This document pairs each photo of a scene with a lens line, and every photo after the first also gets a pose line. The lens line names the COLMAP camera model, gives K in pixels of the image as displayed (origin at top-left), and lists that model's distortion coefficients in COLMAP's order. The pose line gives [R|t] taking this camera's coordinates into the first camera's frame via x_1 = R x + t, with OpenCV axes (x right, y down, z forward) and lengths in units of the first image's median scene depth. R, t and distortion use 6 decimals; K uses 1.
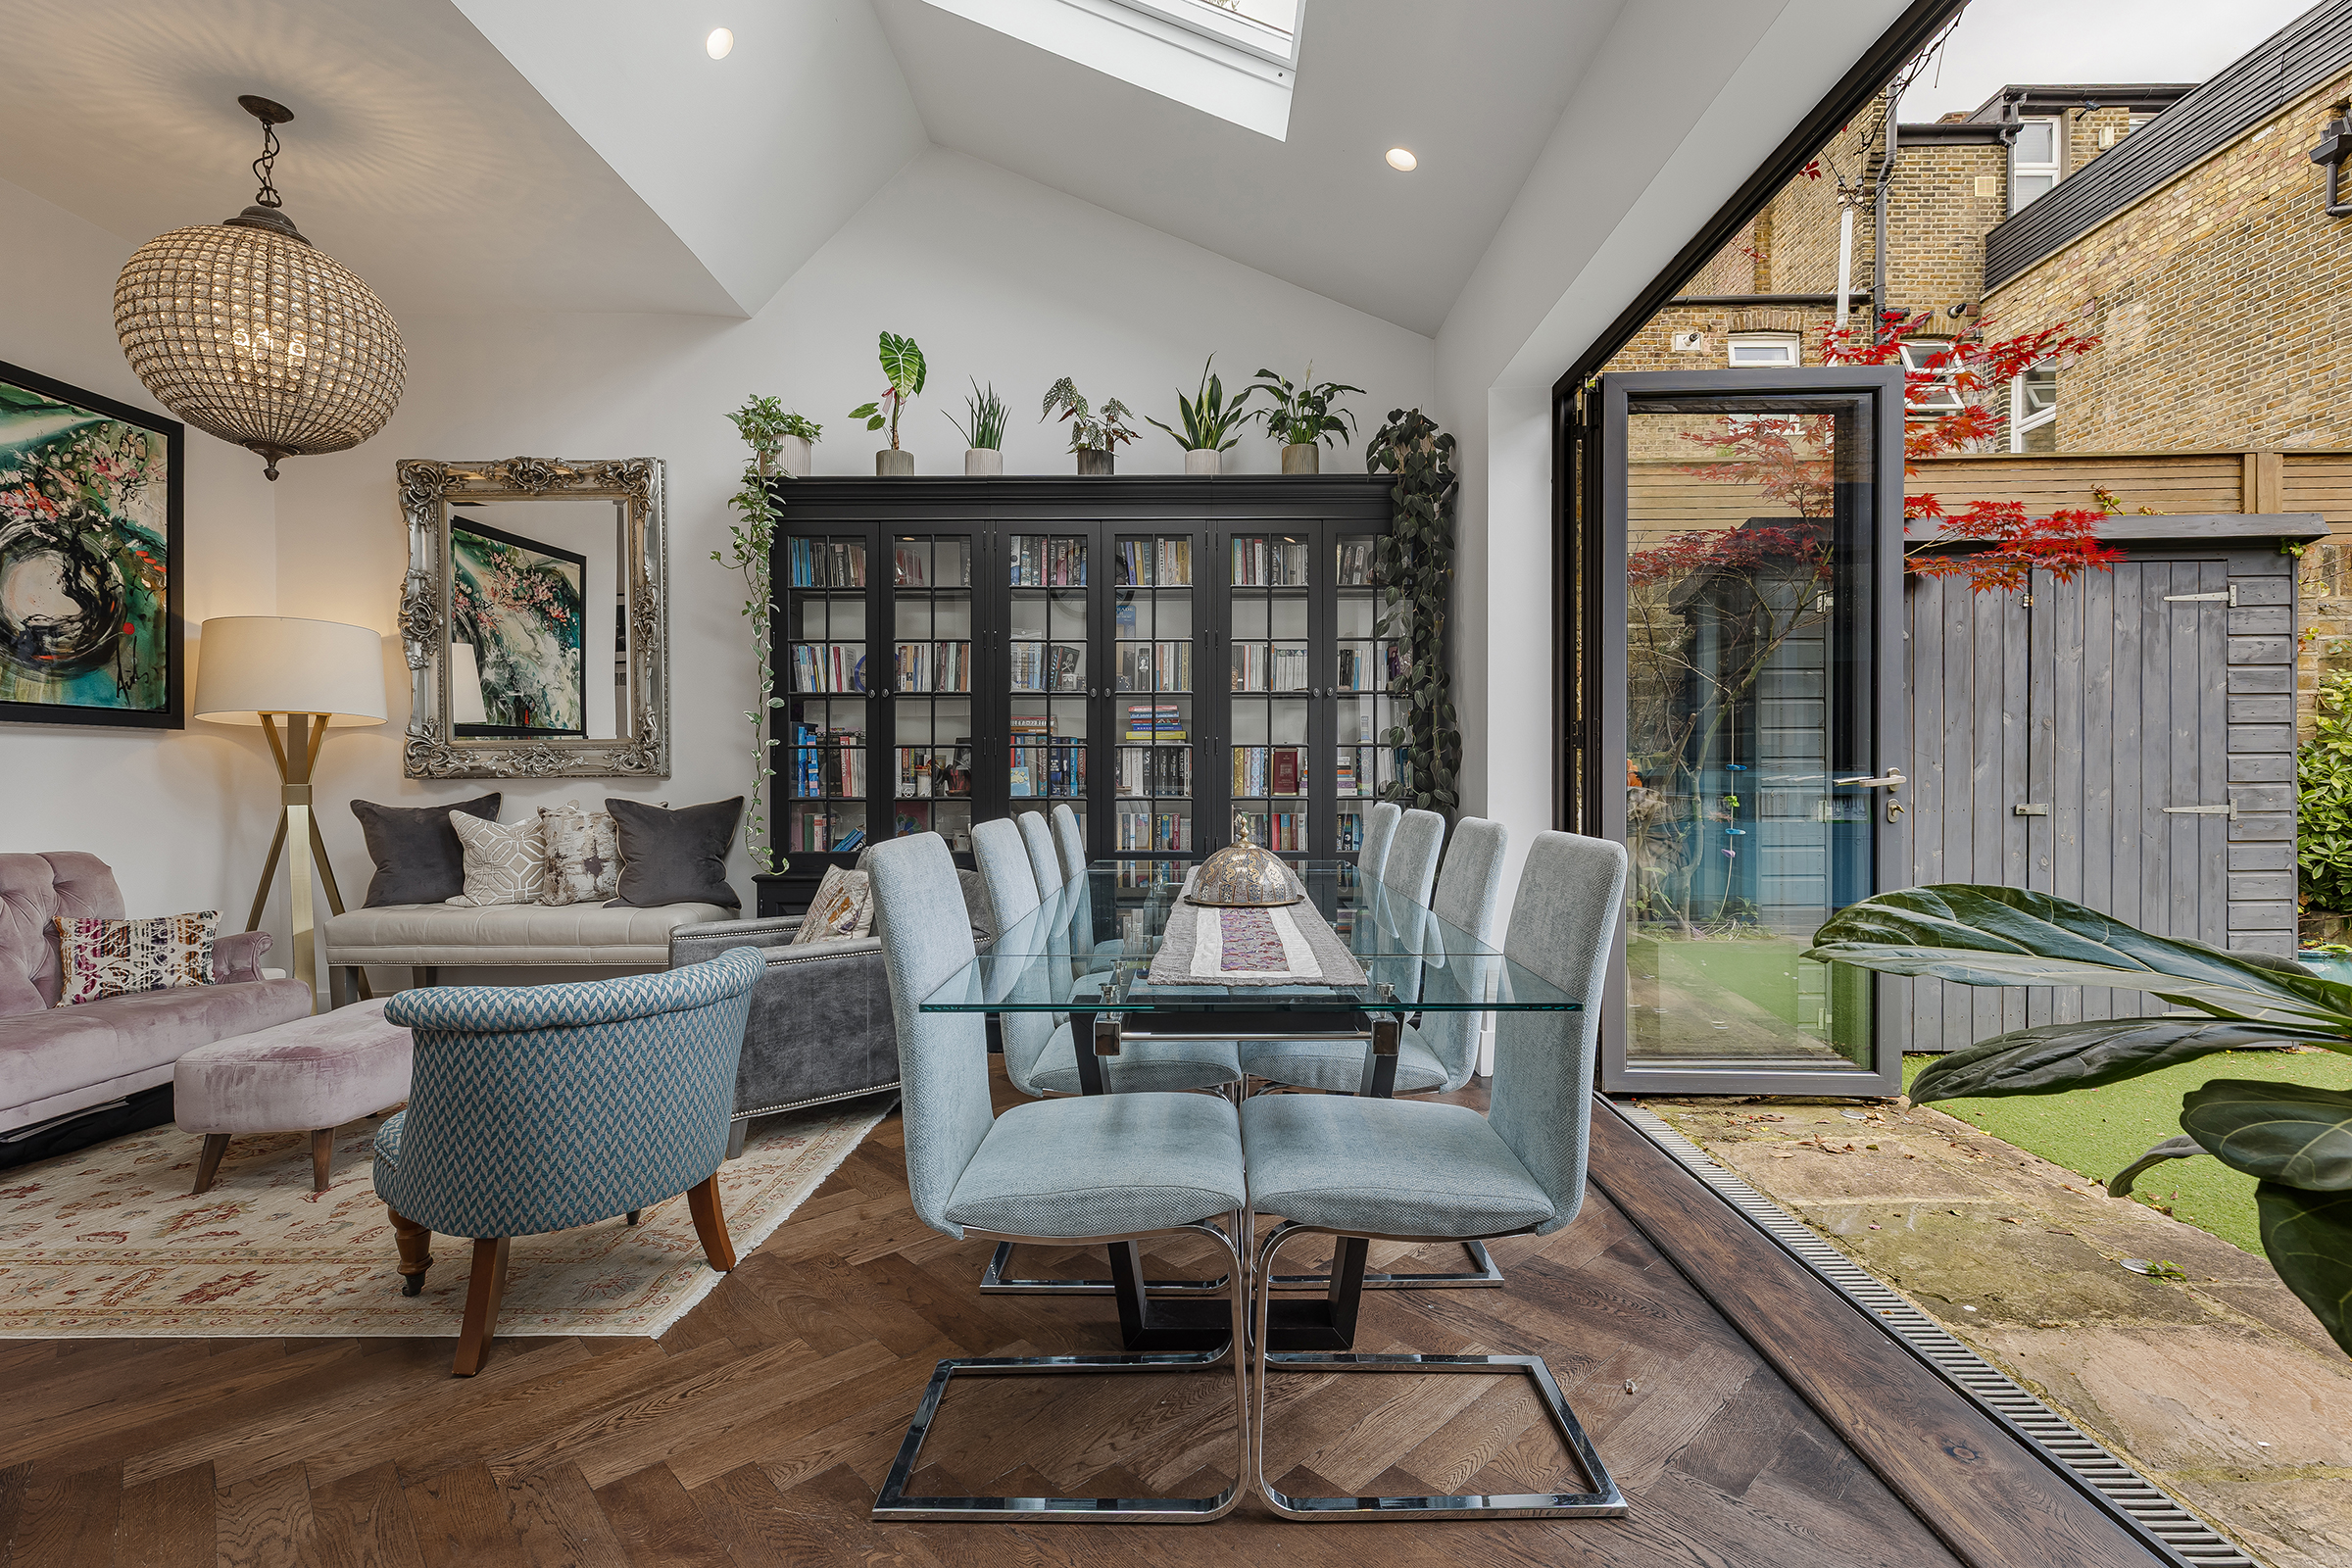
lens RADIAL K [[1066.6, 0, 1216.6], [0, 1066.6, 780.6], [0, 0, 1]] dist [0.000925, 0.001266]
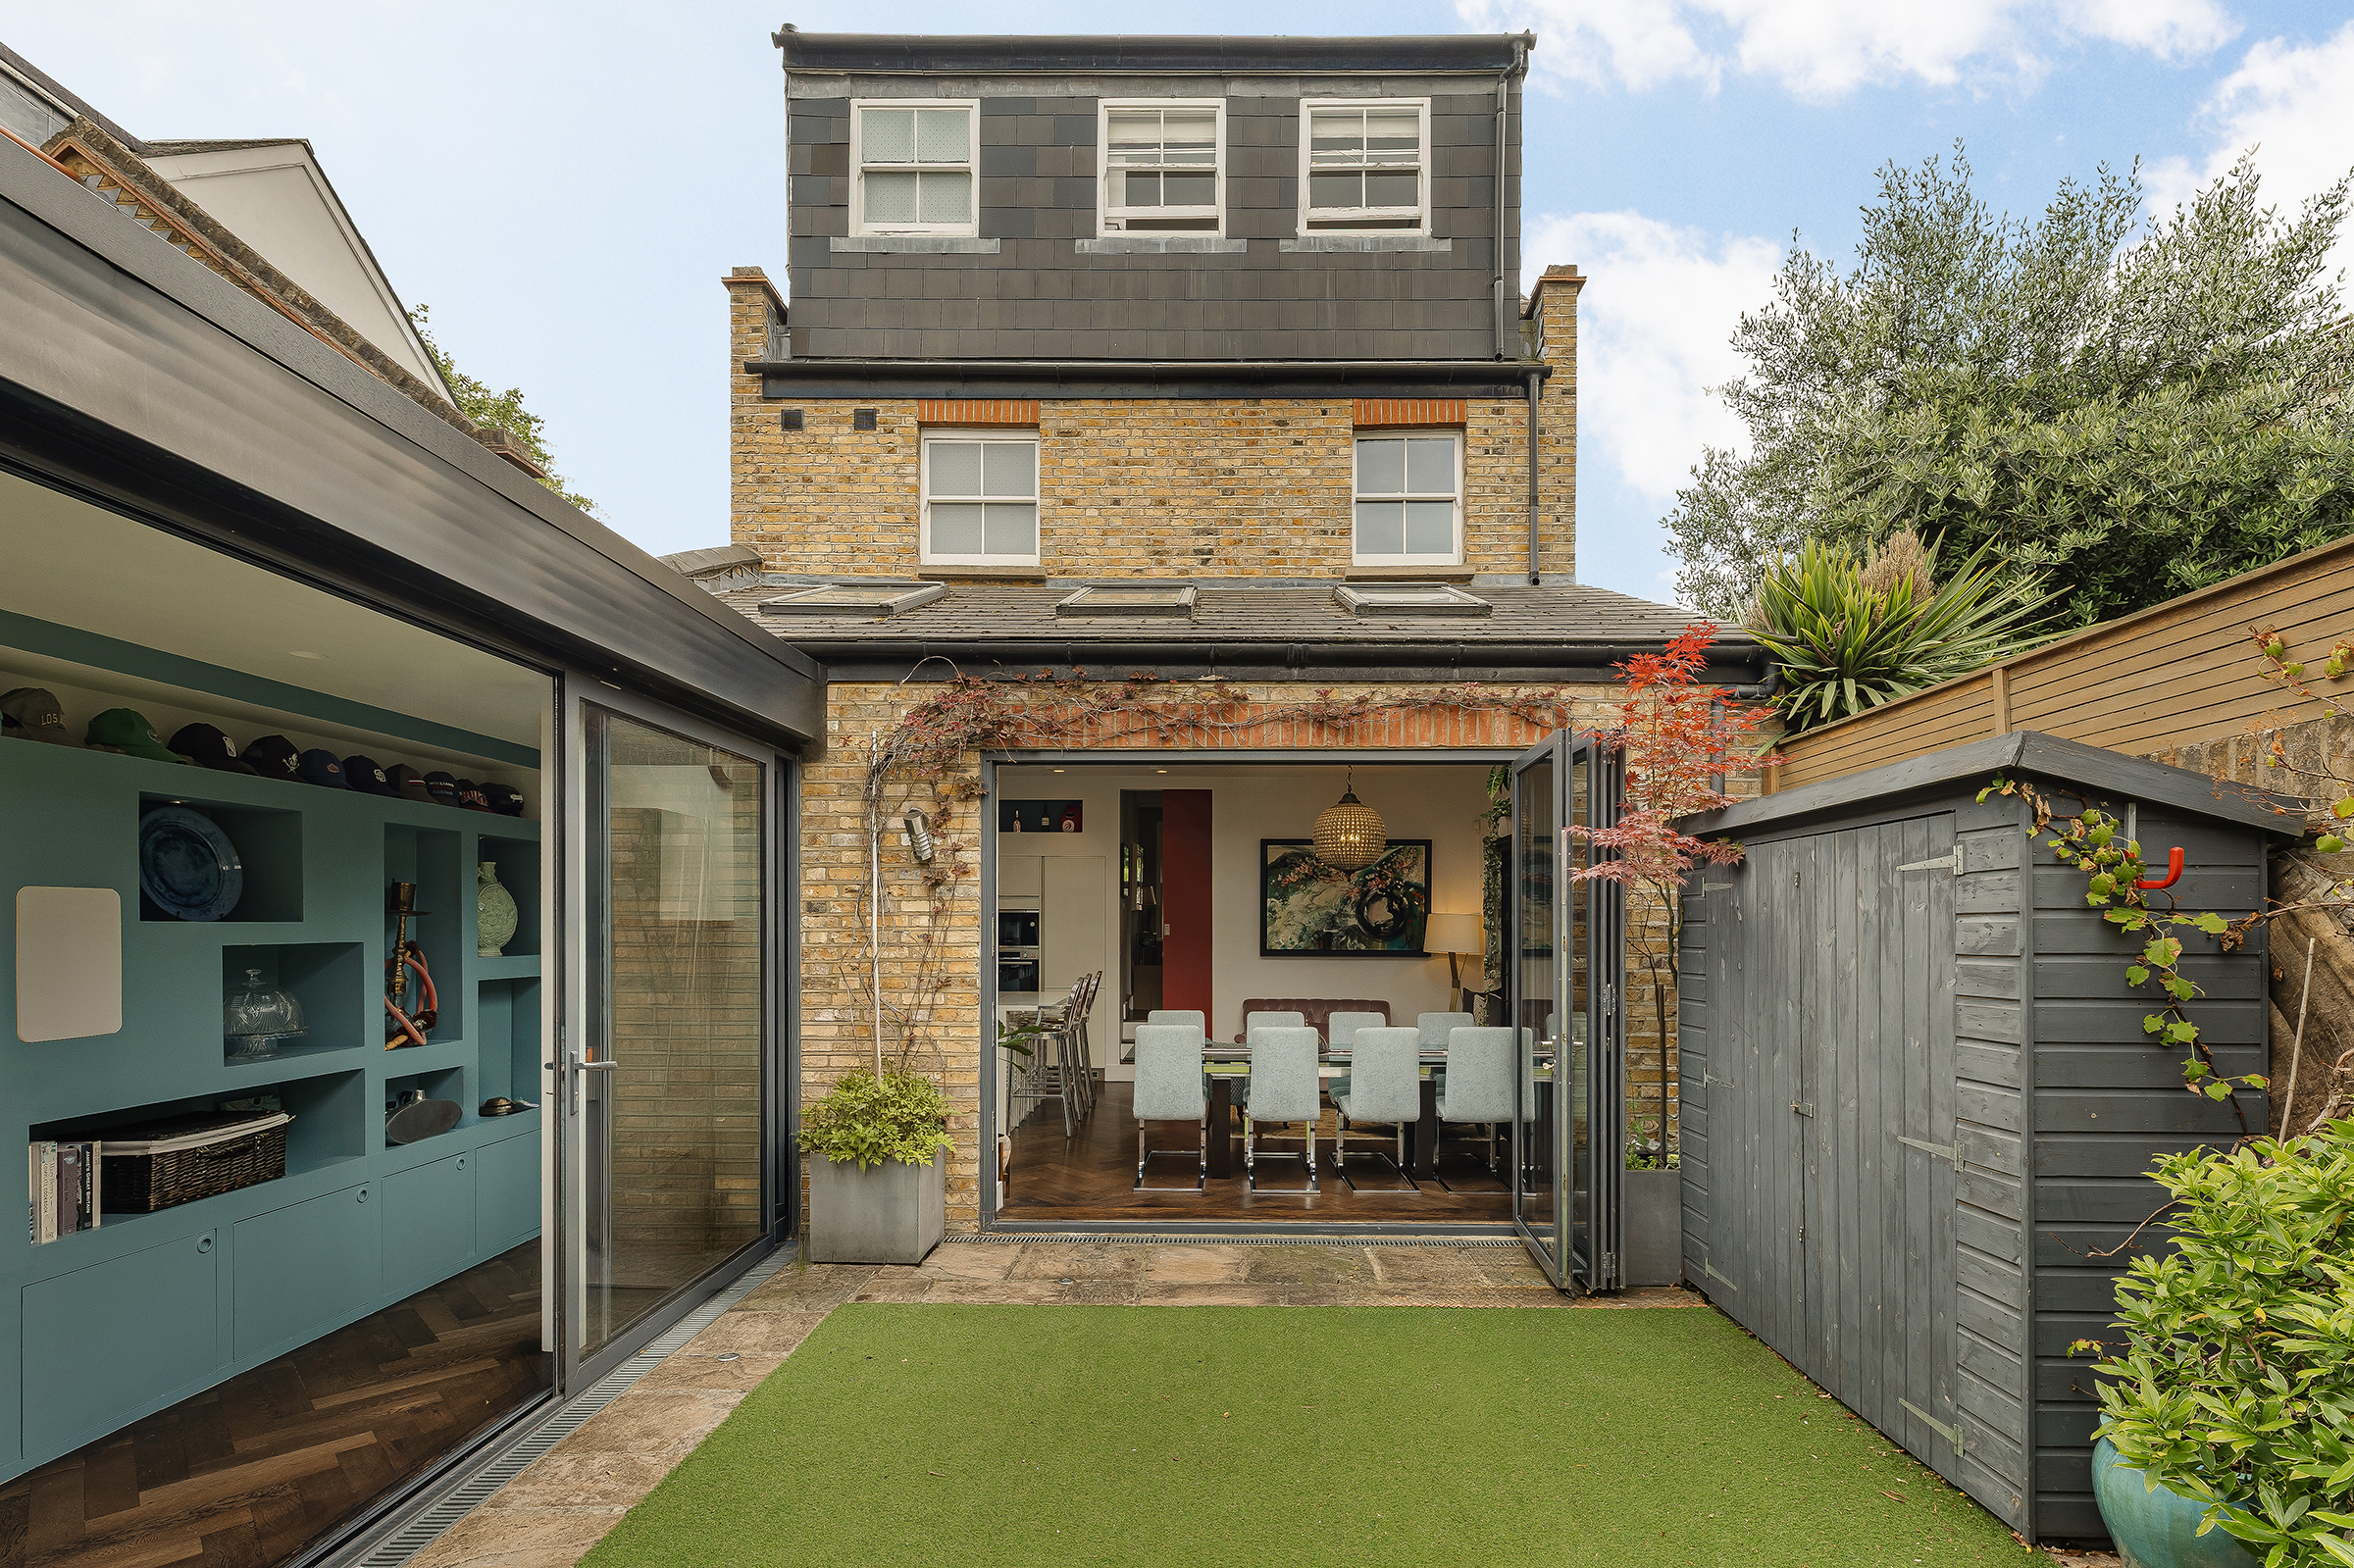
lens RADIAL K [[1067.4, 0, 1201.1], [0, 1067.4, 925.4], [0, 0, 1]] dist [0.000925, 0.001266]
pose [[-0.019285, 0.000769, -0.999814, 1.856625], [-0.009670, 0.999953, 0.000956, -0.137669], [0.999767, 0.009687, -0.019277, 0.559005]]
